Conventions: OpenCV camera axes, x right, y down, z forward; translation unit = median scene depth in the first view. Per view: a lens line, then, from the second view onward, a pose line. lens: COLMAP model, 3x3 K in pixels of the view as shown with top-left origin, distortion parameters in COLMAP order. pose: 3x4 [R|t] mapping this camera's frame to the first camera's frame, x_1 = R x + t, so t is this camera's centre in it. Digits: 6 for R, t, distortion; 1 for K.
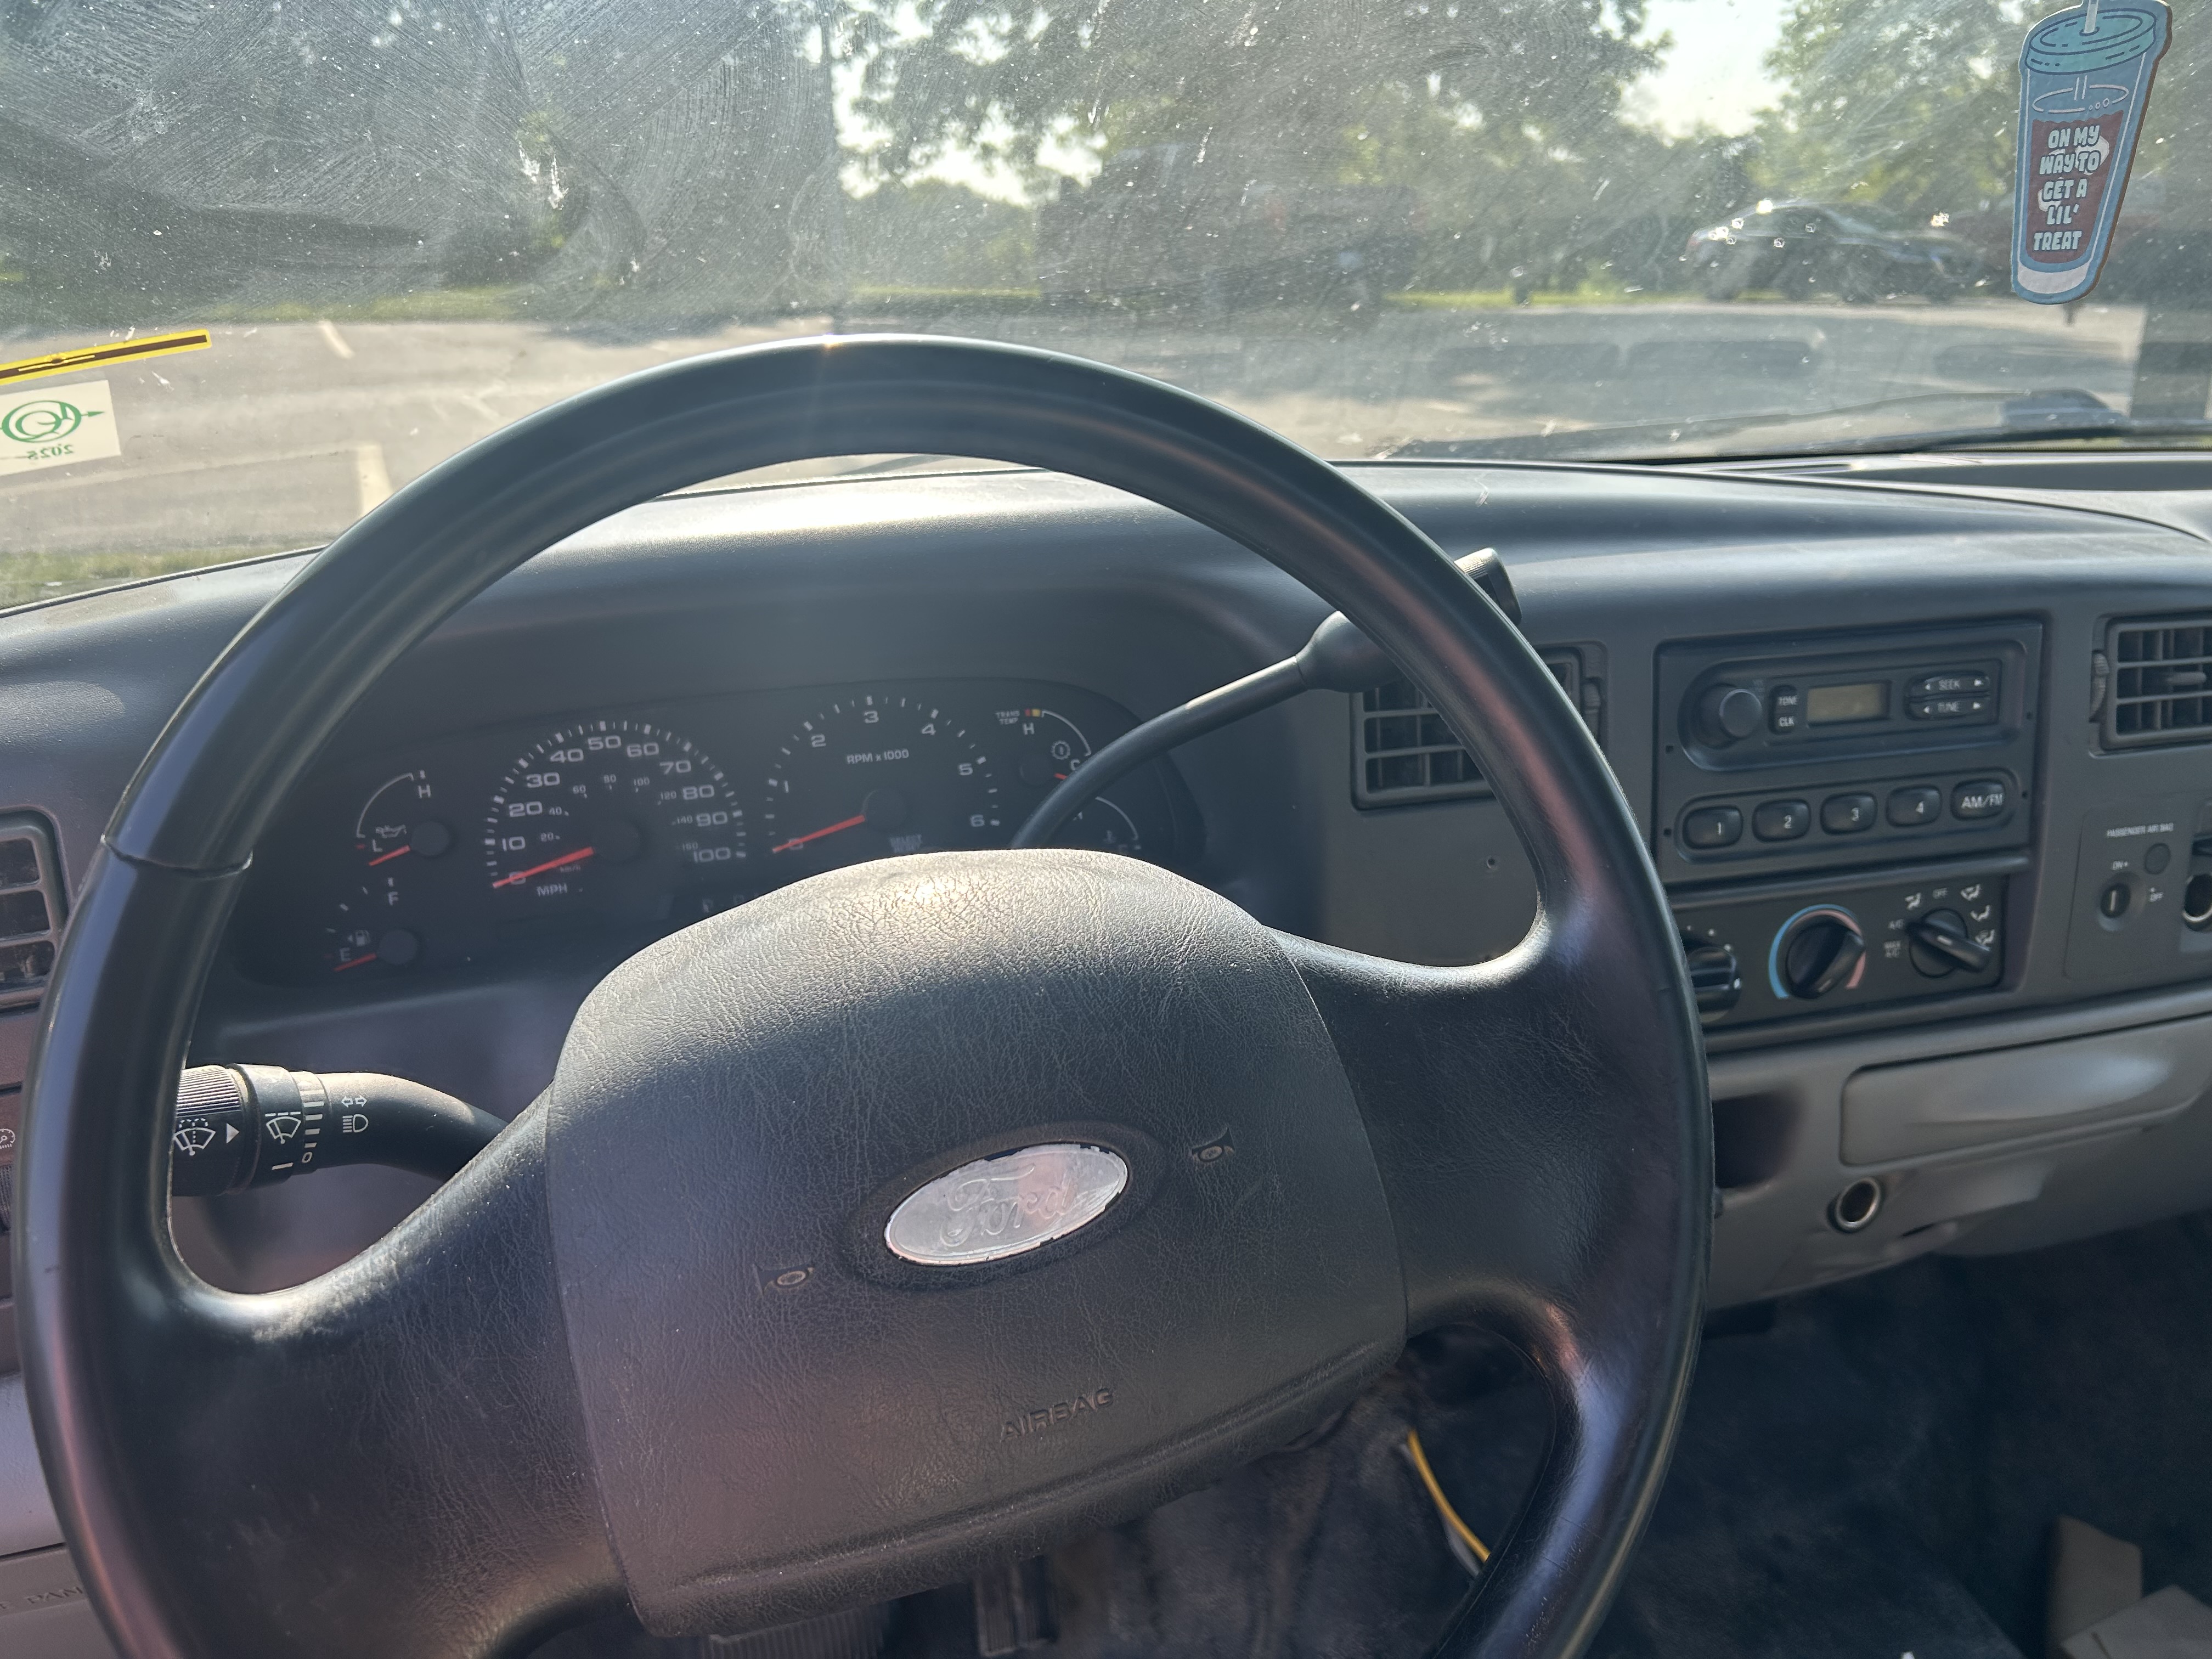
lens RADIAL K [[1676.5, 0, 1103.1], [0, 1676.5, 839.1], [0, 0, 1]] dist [0.045118, -0.064923]
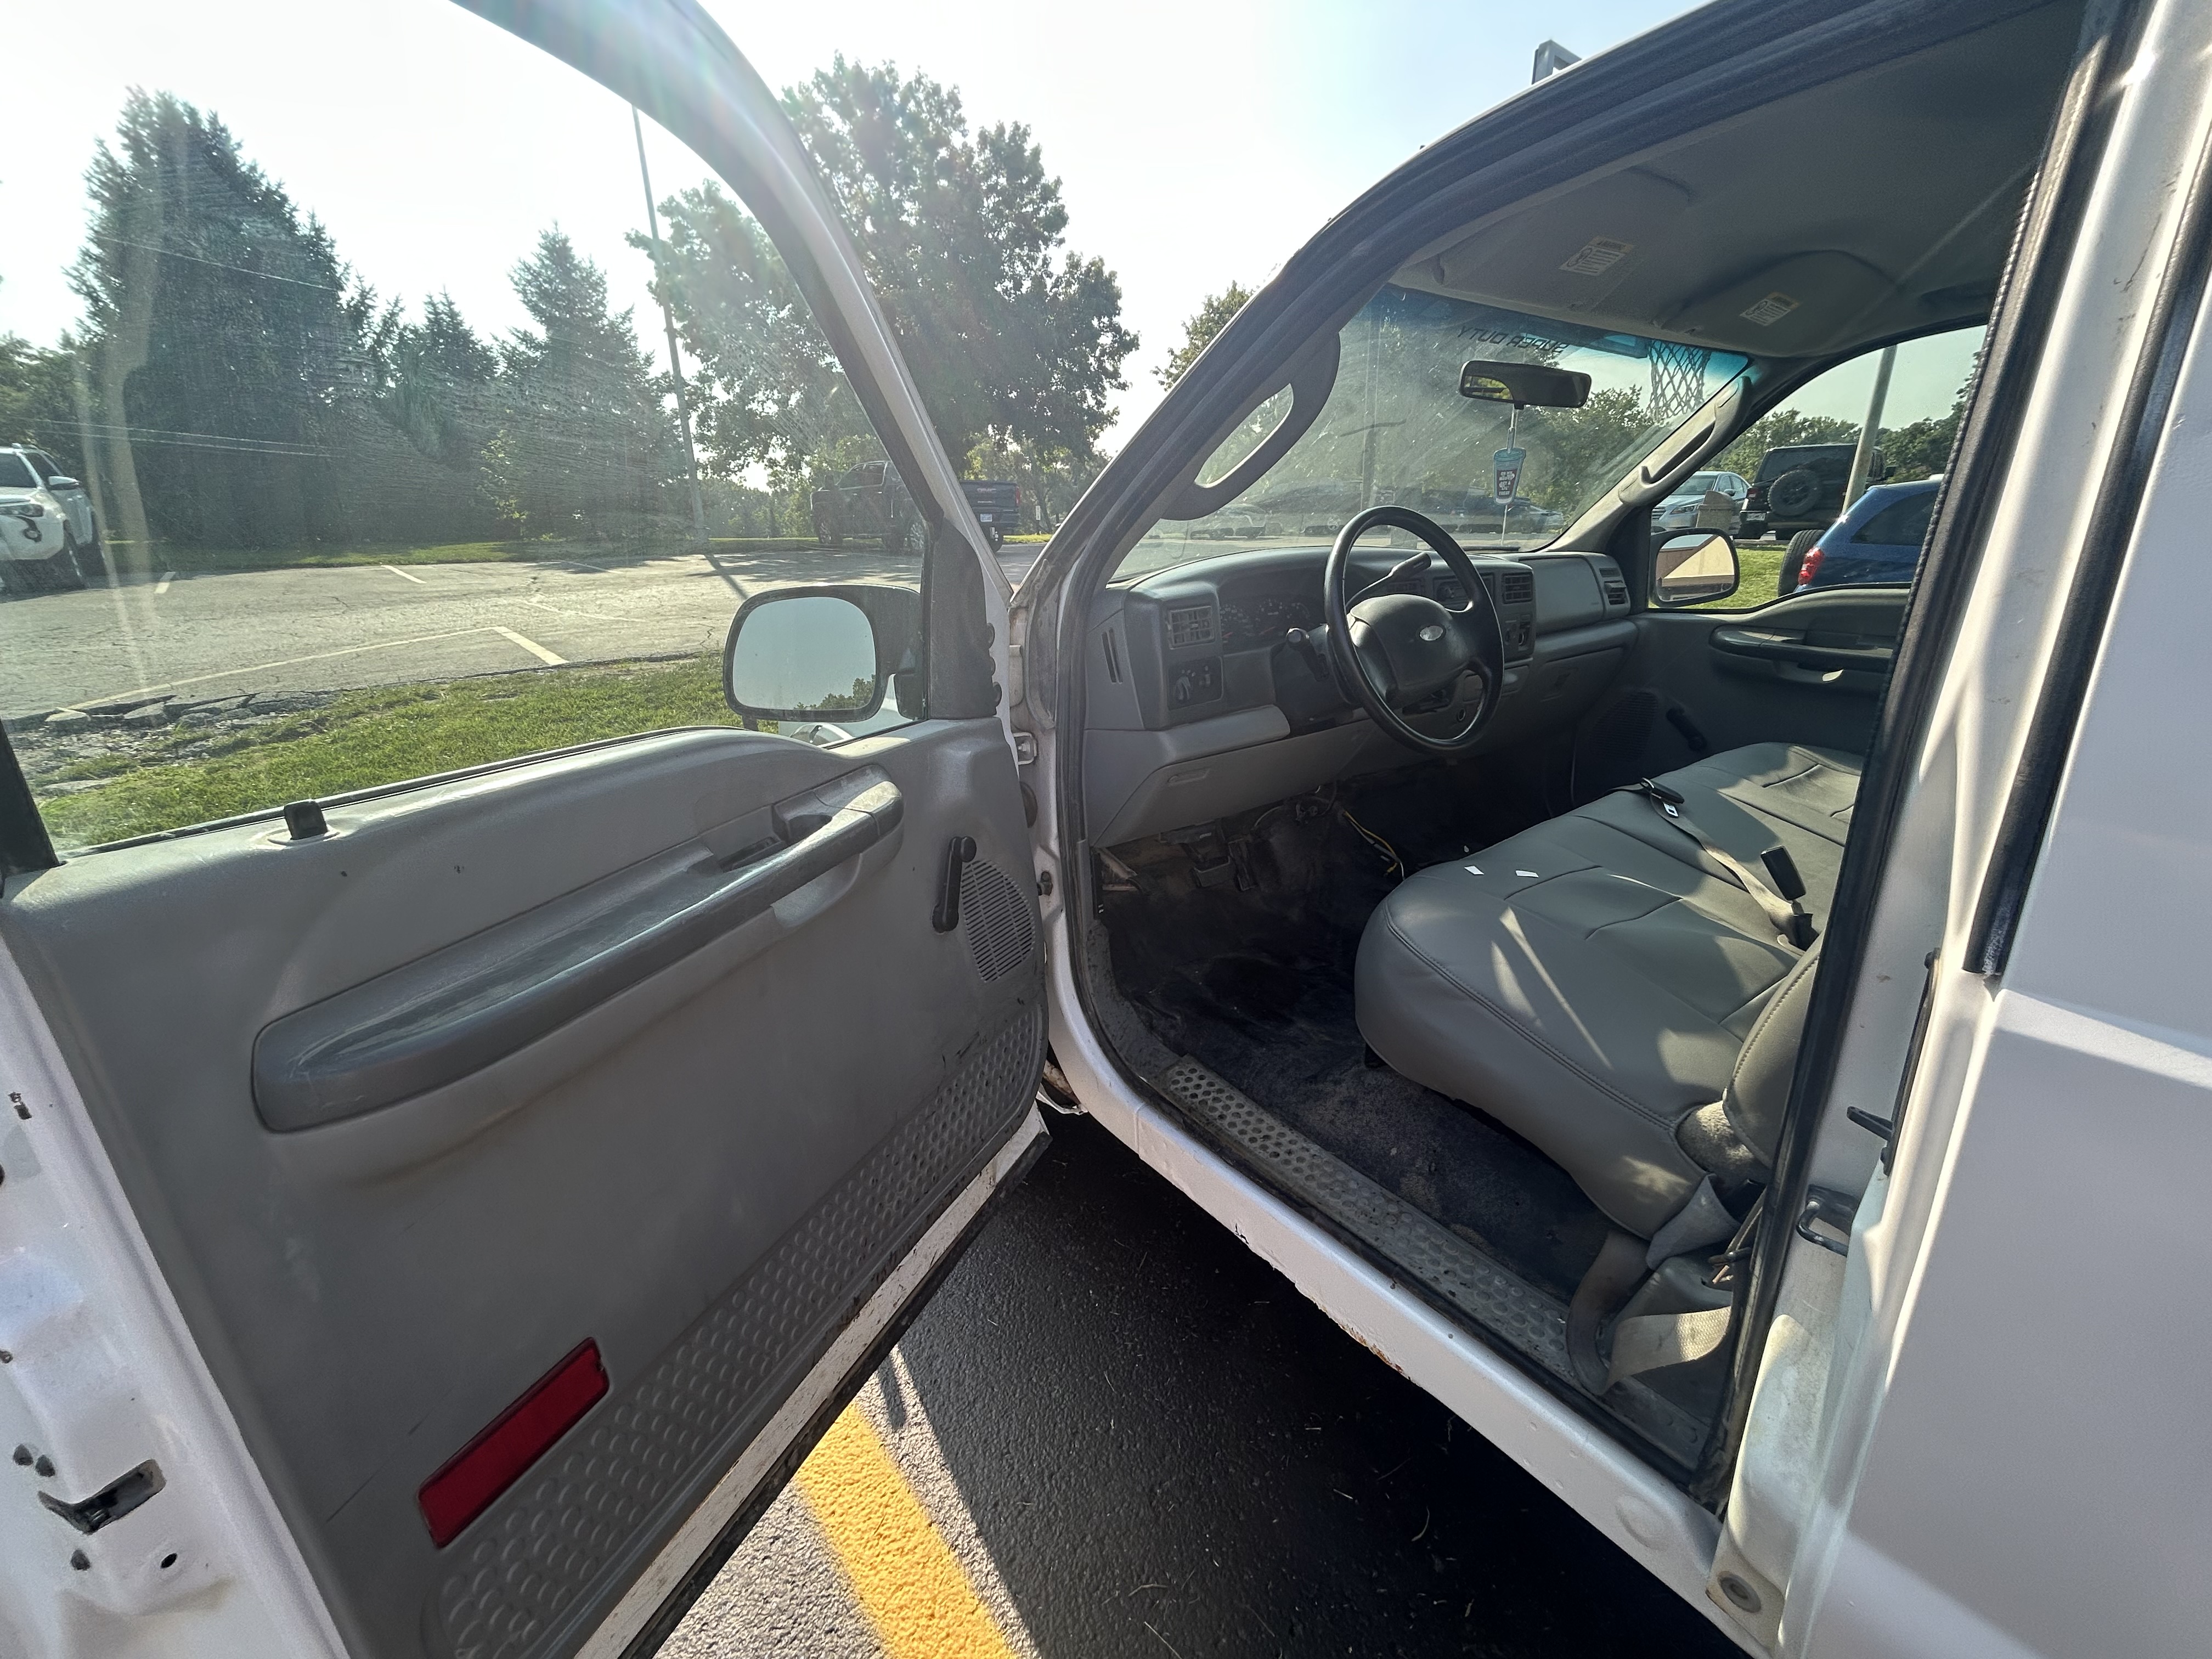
lens RADIAL K [[891.0, 0, 1101.1], [0, 891.0, 830.5], [0, 0, 1]] dist [-0.000577, 0.000666]
pose [[0.954993, -0.110311, 0.275355, -1.255789], [0.109143, 0.993833, 0.019609, 0.411687], [-0.275819, 0.011326, 0.961143, -1.086937]]
